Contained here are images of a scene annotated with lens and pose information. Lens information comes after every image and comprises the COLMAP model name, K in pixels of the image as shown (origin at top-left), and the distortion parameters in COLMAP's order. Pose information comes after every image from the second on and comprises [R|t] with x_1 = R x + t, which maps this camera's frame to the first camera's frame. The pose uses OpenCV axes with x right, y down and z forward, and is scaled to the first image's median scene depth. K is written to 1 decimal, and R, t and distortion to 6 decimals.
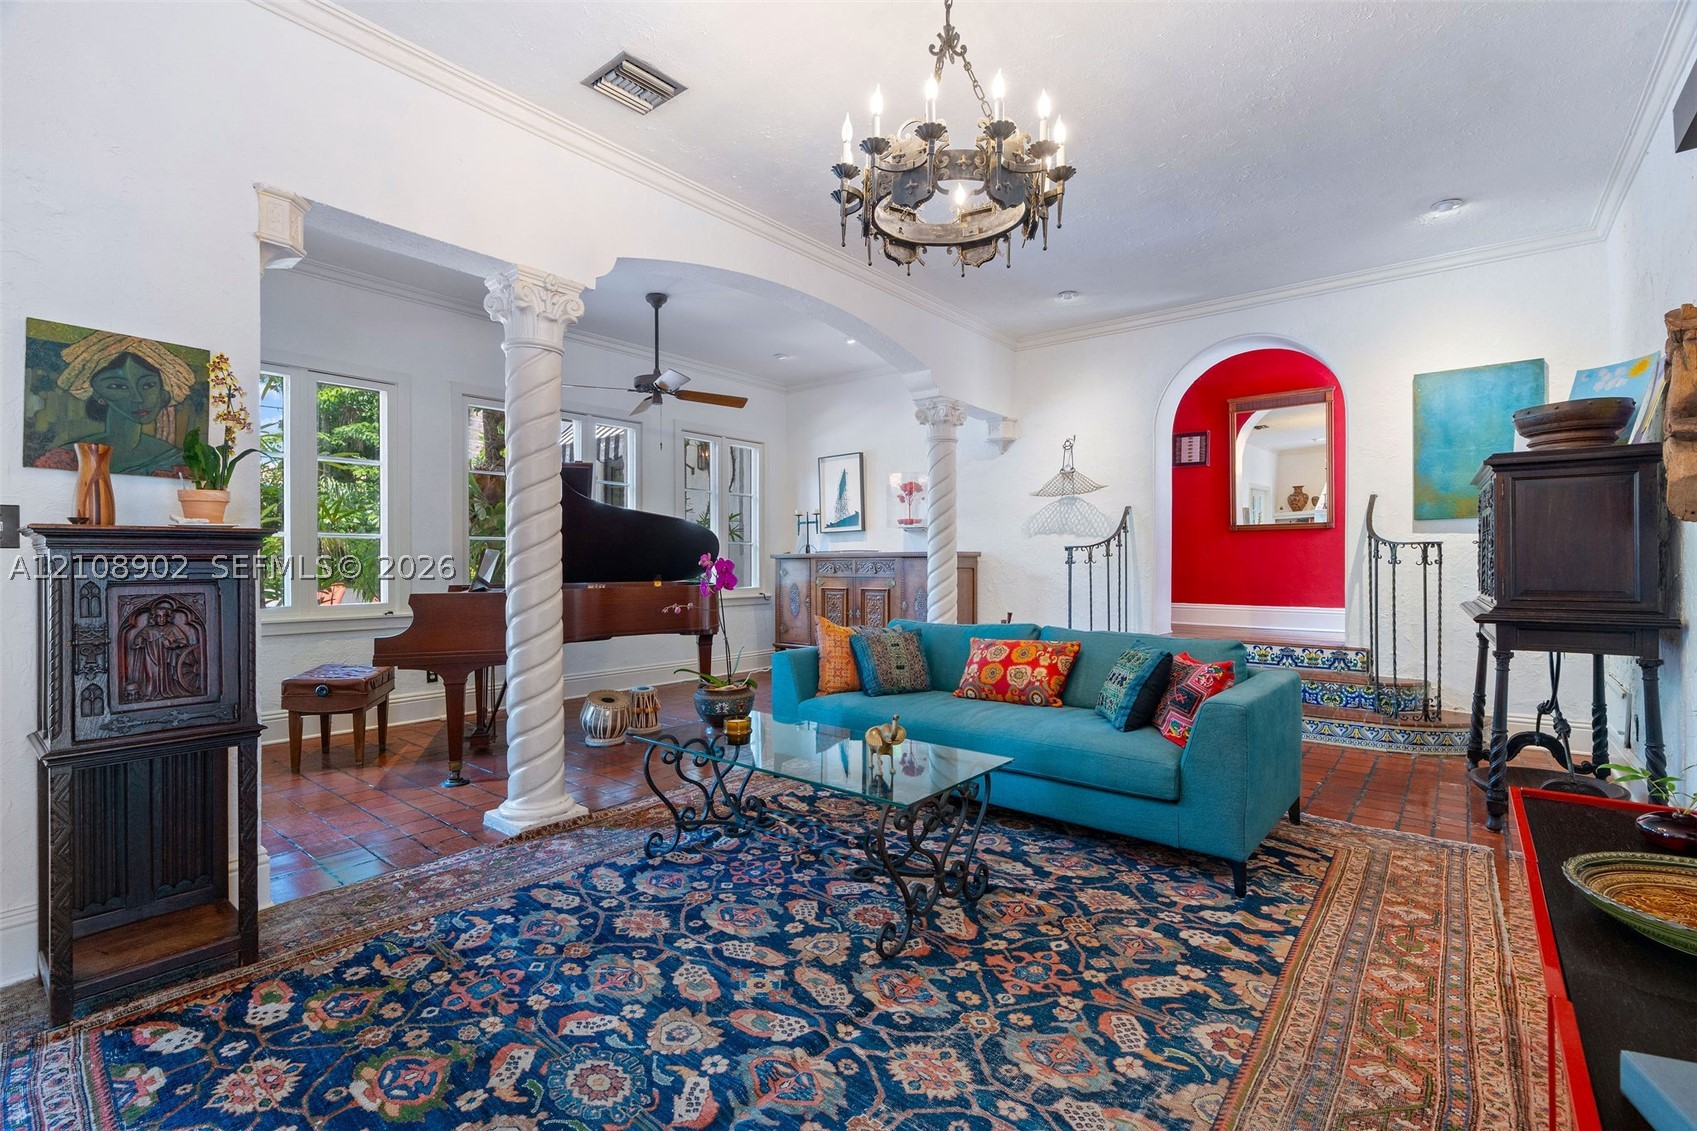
lens RADIAL K [[767.8, 0, 846.2], [0, 767.8, 561.7], [0, 0, 1]] dist [-0.004753, 0.002015]
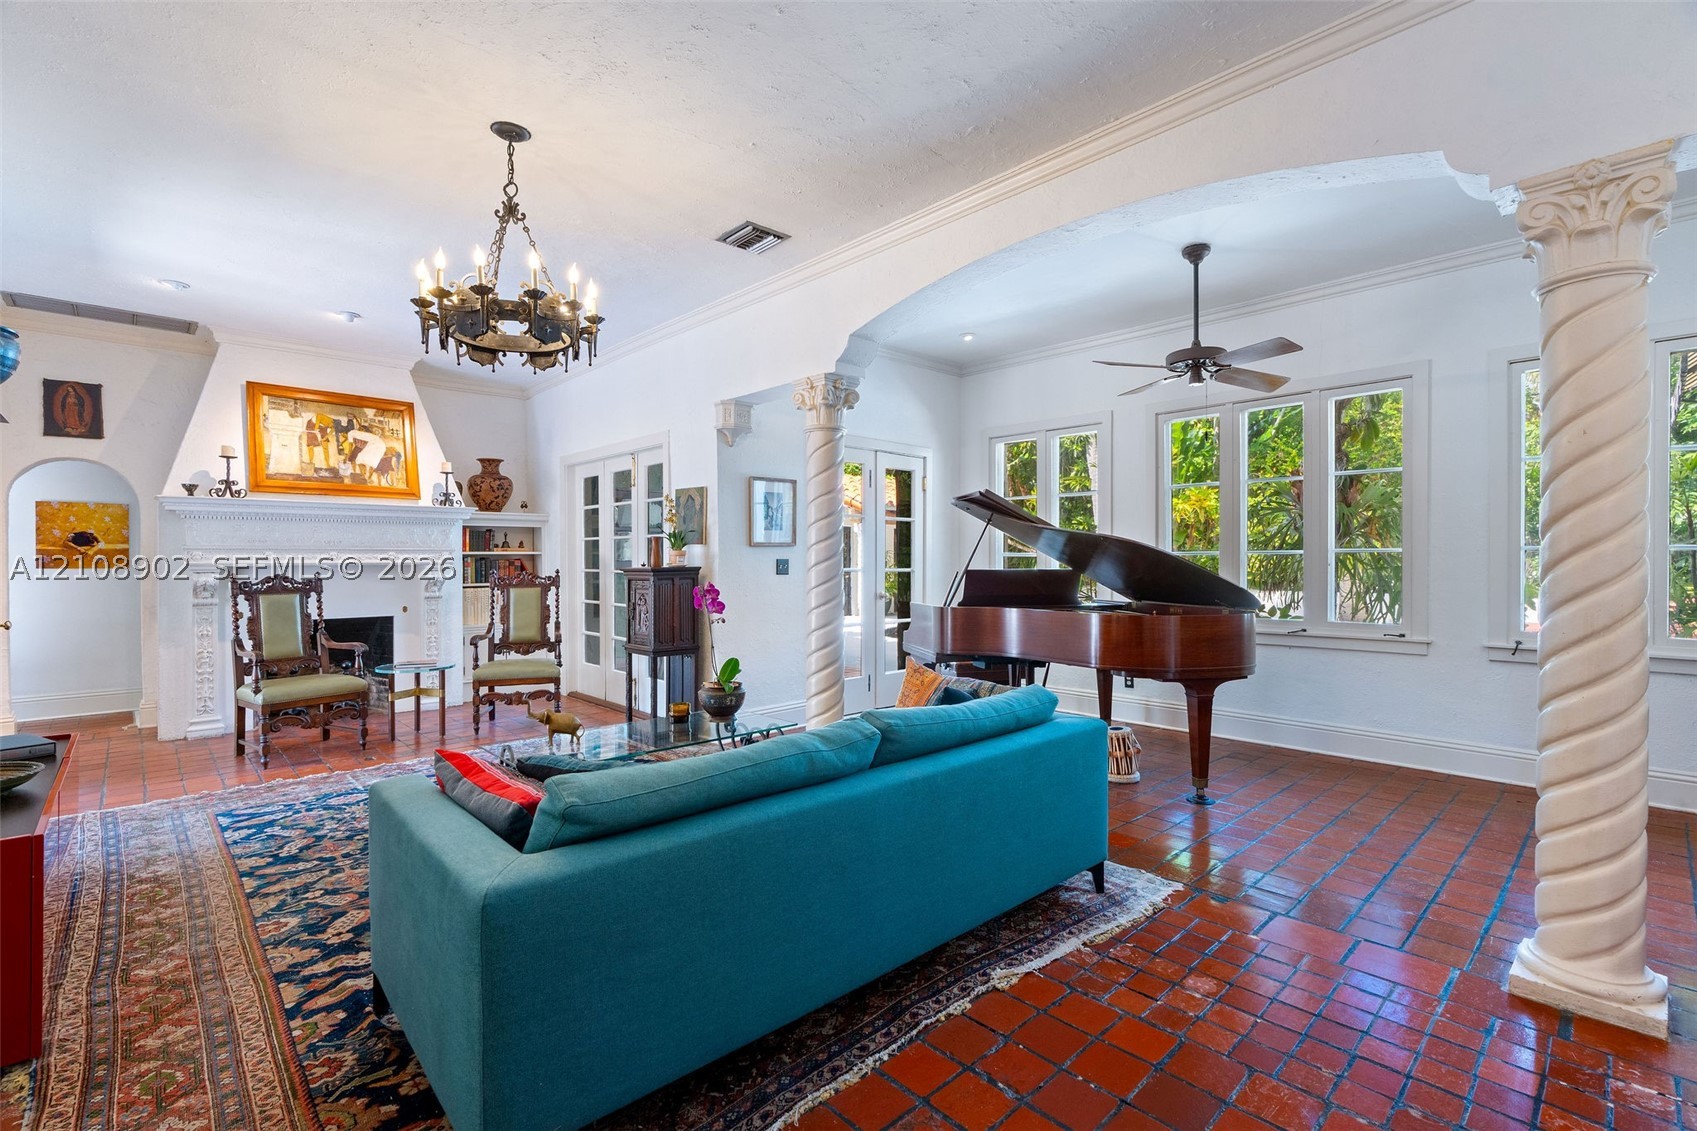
lens RADIAL K [[767.8, 0, 846.8], [0, 767.8, 566.0], [0, 0, 1]] dist [-0.004753, 0.002015]
pose [[-0.142150, 0.009618, -0.989798, 1.499600], [0.001473, 0.999954, 0.009505, -0.067384], [0.989844, -0.000107, -0.142158, 1.925379]]
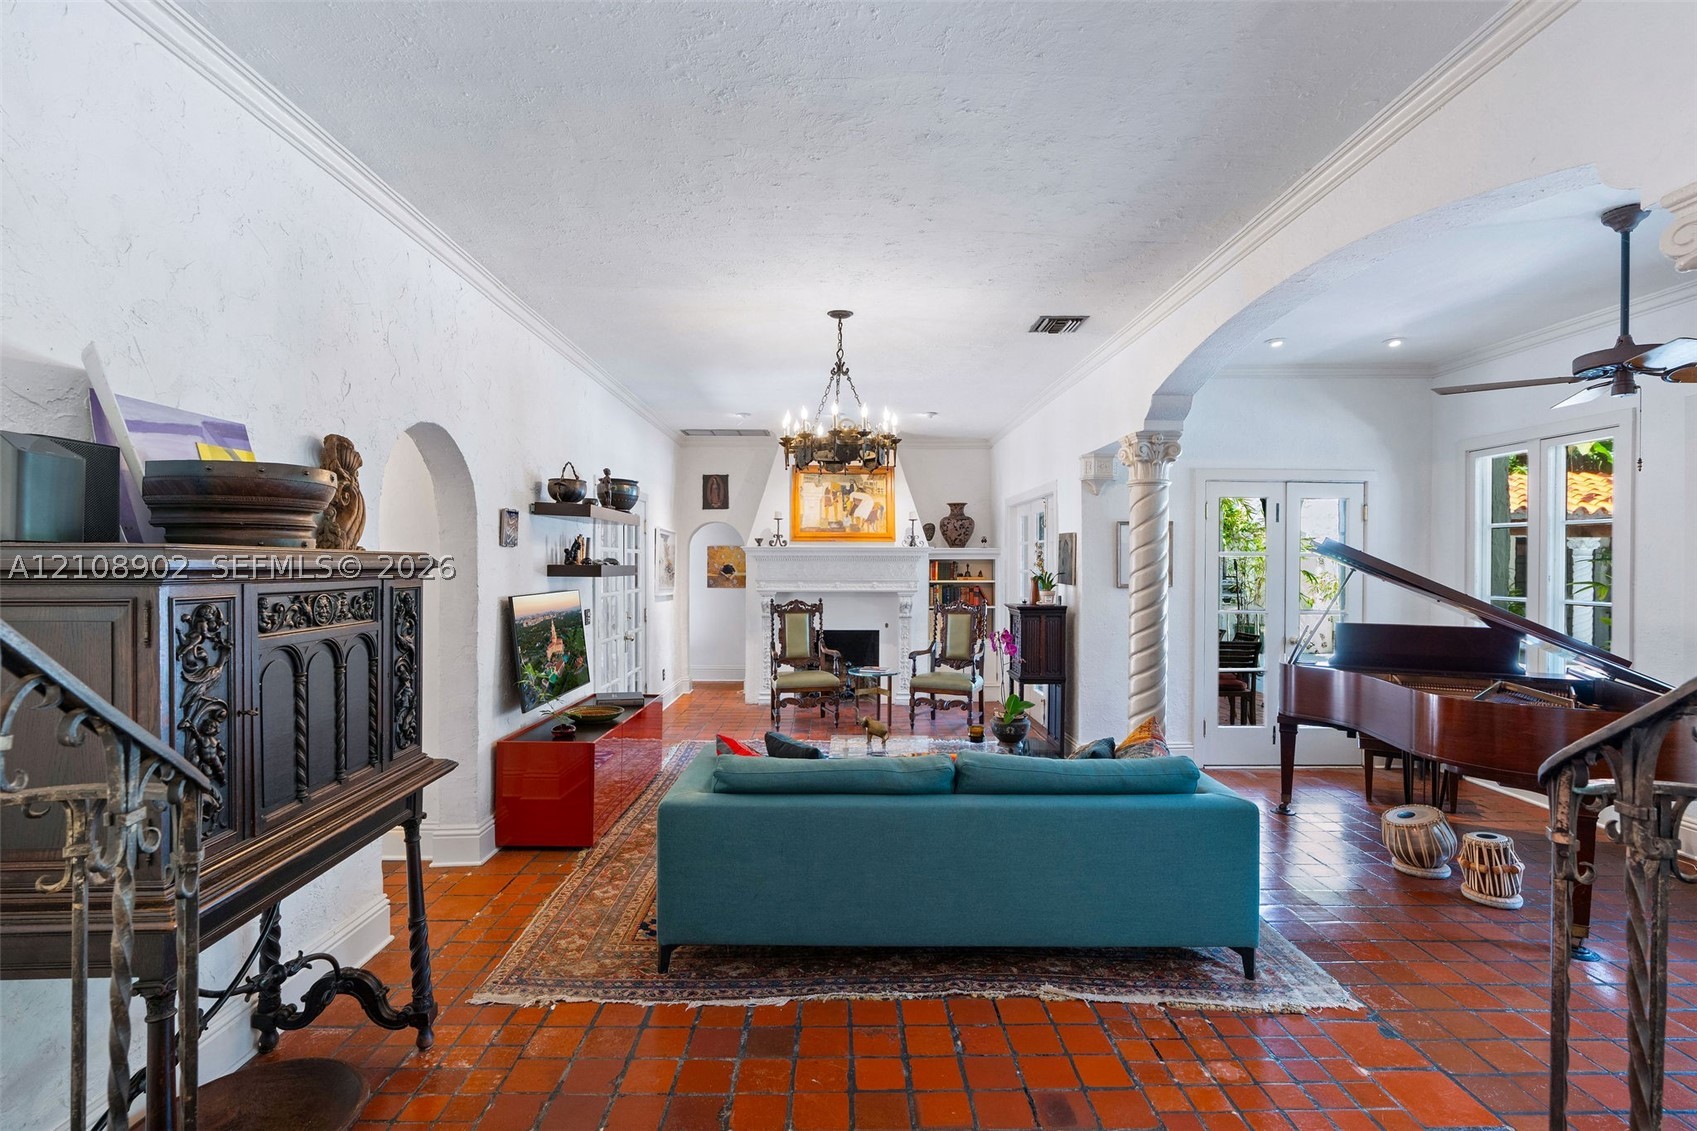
lens RADIAL K [[796.0, 0, 842.2], [0, 796.0, 566.0], [0, 0, 1]] dist [-0.002269, -0.000366]
pose [[-0.775397, 0.002663, -0.631469, 1.519545], [-0.001894, 0.999977, 0.006543, -0.201355], [0.631472, 0.006269, -0.775374, 2.792394]]
